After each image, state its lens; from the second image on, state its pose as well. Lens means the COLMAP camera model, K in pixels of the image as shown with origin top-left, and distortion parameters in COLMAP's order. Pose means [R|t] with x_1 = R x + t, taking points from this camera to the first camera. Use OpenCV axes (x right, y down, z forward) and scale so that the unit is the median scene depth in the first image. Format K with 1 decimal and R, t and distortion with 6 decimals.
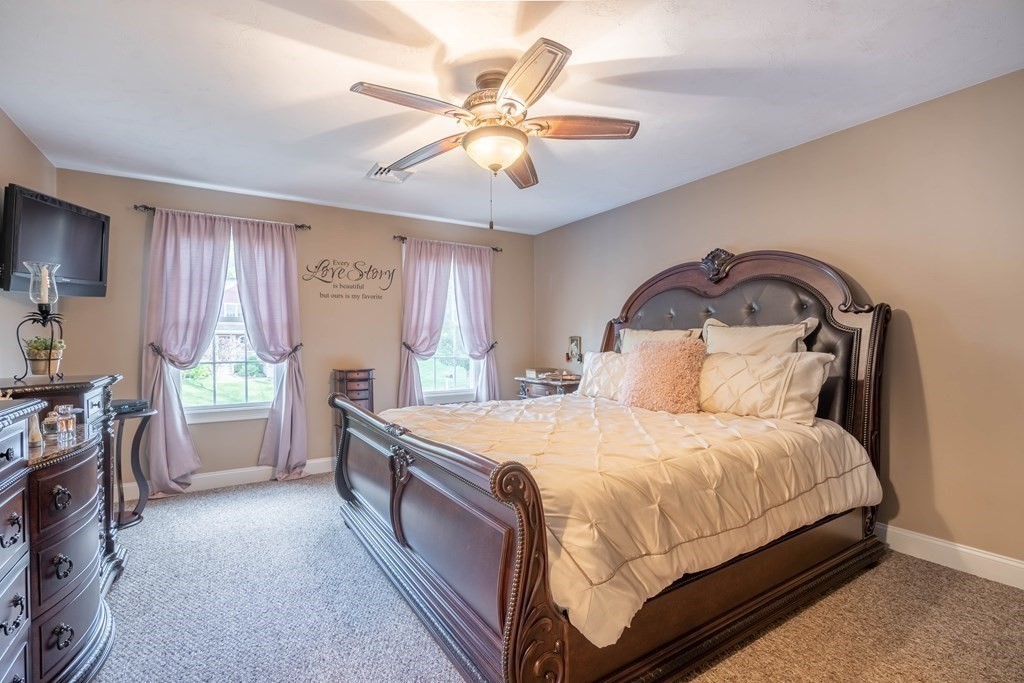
lens RADIAL K [[467.0, 0, 512.2], [0, 467.0, 342.0], [0, 0, 1]] dist [-0.004460, 0.000763]
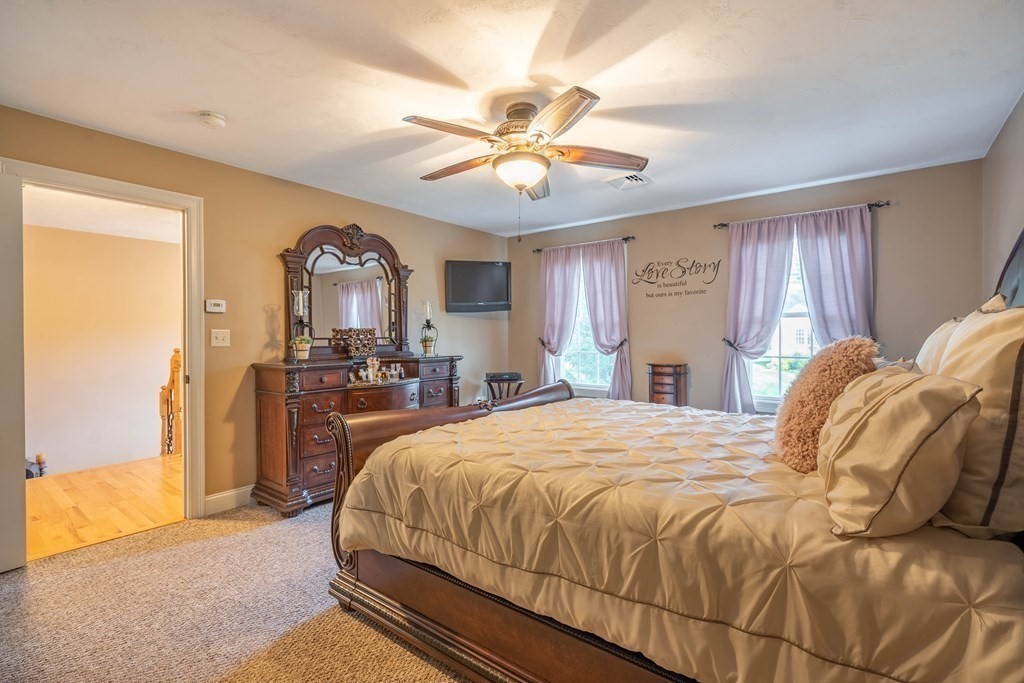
lens RADIAL K [[467.0, 0, 518.8], [0, 467.0, 343.1], [0, 0, 1]] dist [-0.004460, 0.000763]
pose [[0.357911, 0.013578, -0.933657, 0.509598], [-0.003183, 0.999906, 0.013321, -0.000740], [0.933750, -0.001796, 0.357921, 0.305354]]
